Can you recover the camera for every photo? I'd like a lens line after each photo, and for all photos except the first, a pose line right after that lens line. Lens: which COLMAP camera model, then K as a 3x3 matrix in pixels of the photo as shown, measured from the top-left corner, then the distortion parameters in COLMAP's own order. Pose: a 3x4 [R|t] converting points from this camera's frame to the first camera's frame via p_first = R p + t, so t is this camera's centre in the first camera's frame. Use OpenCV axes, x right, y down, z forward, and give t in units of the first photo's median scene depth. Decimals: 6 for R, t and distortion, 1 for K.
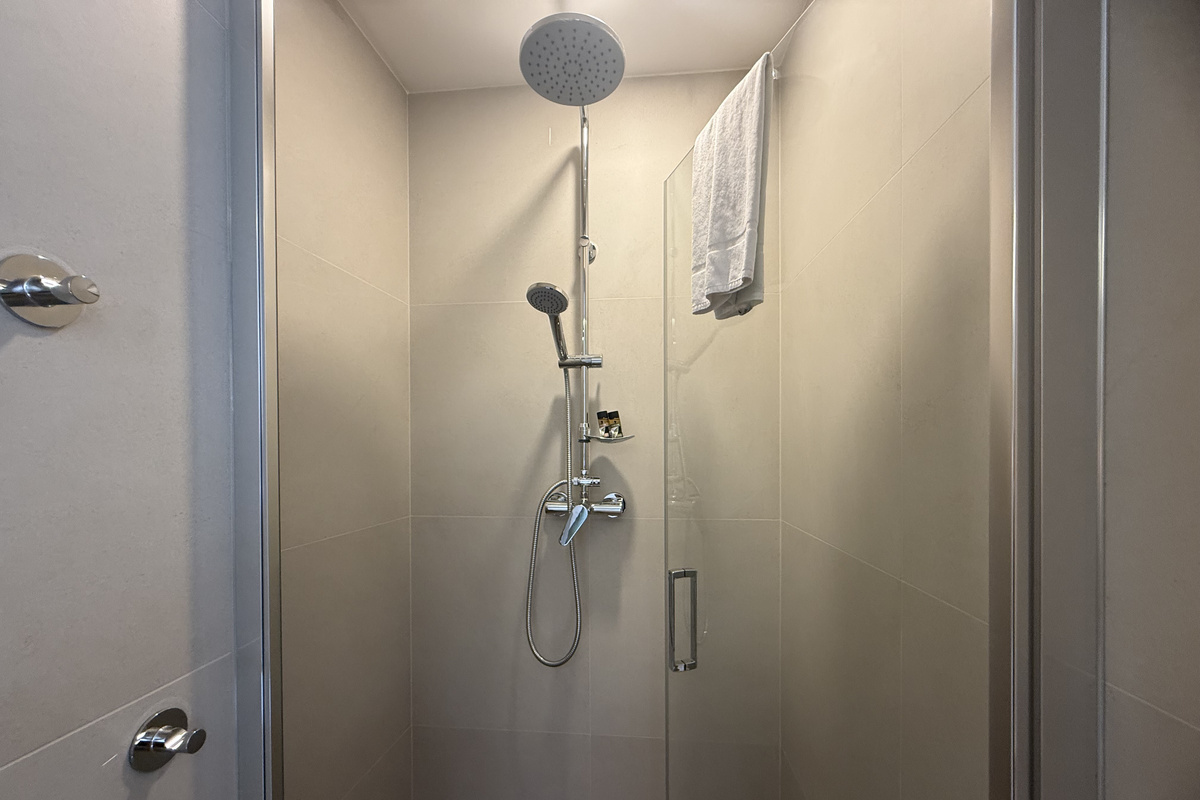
lens RADIAL K [[481.4, 0, 599.6], [0, 481.4, 401.7], [0, 0, 1]] dist [-0.003457, 0.000722]
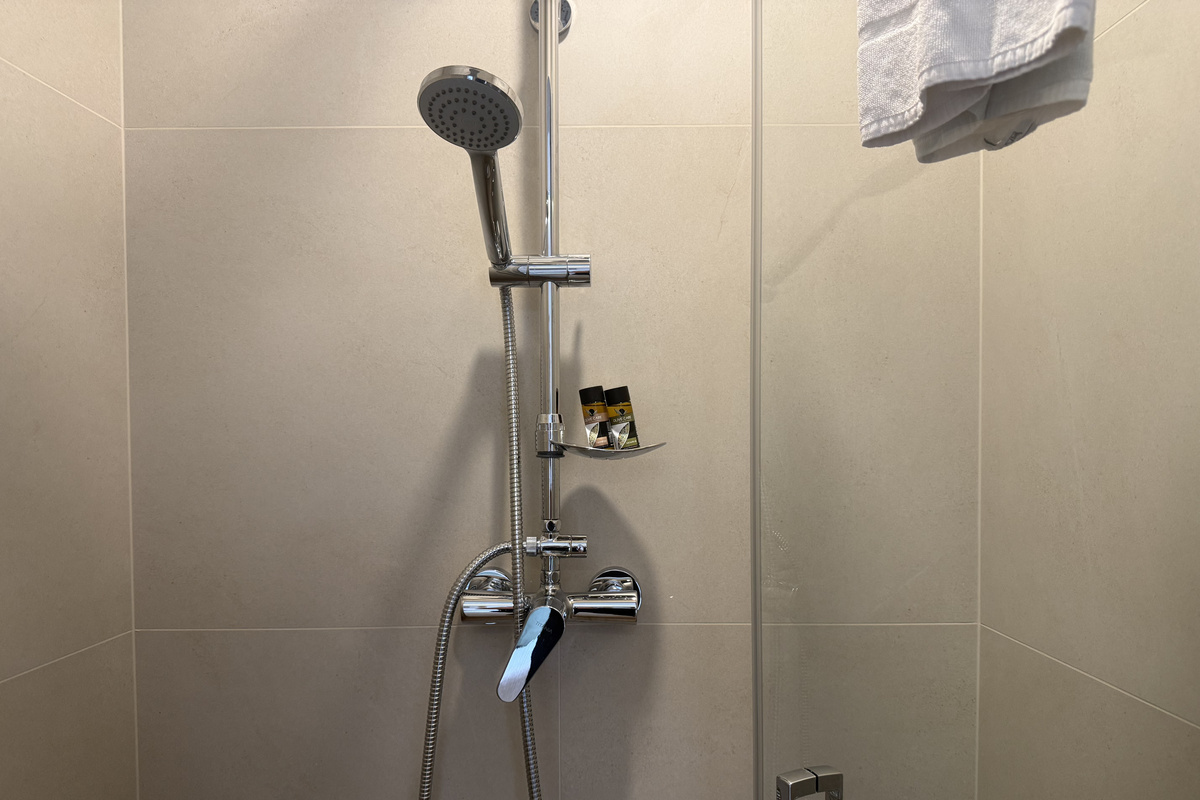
lens RADIAL K [[847.4, 0, 600.4], [0, 847.4, 406.1], [0, 0, 1]] dist [0.078334, -0.113126]
pose [[0.994781, -0.000297, 0.102030, -0.065391], [-0.006013, 0.998087, 0.061531, -0.009777], [-0.101853, -0.061823, 0.992877, 0.234775]]
